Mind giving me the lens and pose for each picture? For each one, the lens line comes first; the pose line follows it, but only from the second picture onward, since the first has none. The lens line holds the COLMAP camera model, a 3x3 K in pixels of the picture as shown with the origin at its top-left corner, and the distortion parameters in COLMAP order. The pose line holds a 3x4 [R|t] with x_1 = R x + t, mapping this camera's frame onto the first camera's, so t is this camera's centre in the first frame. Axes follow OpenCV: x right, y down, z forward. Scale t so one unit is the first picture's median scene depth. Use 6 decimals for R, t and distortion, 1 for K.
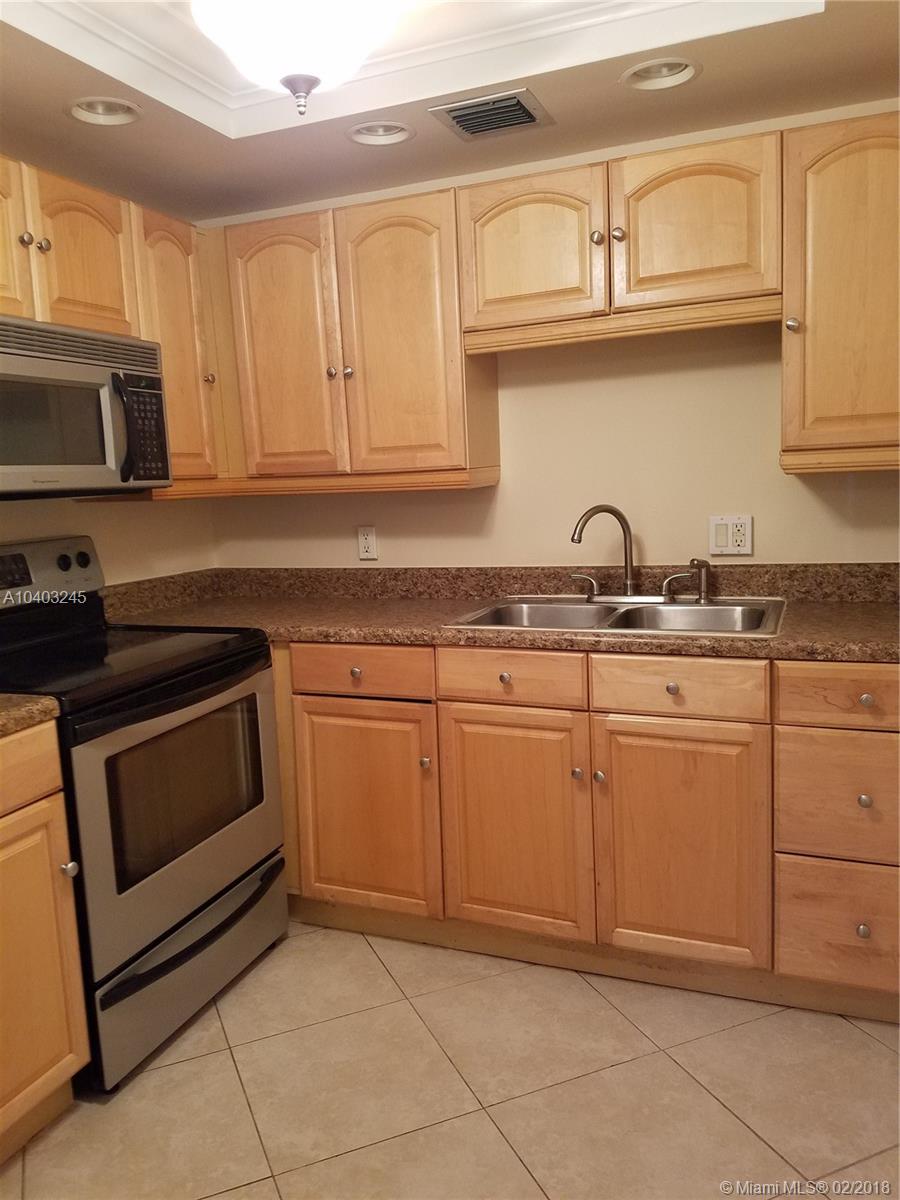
lens RADIAL K [[902.4, 0, 424.3], [0, 902.4, 601.8], [0, 0, 1]] dist [0.249907, -0.396338]
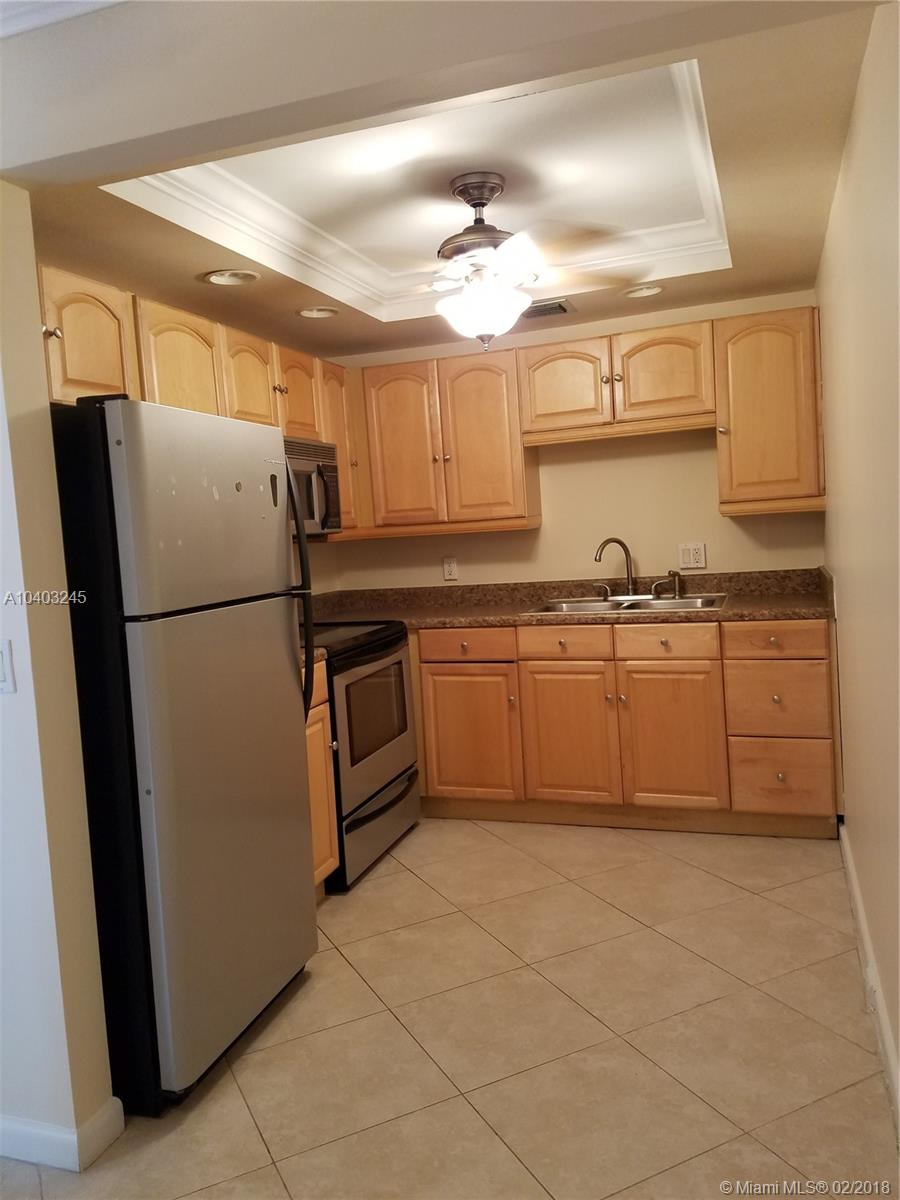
lens RADIAL K [[913.7, 0, 449.7], [0, 913.7, 592.1], [0, 0, 1]] dist [0.245793, 0.001690]
pose [[0.997100, -0.024060, 0.072205, -0.220337], [0.029152, 0.997099, -0.070309, 0.098993], [-0.070304, 0.072210, 0.994909, -0.611120]]
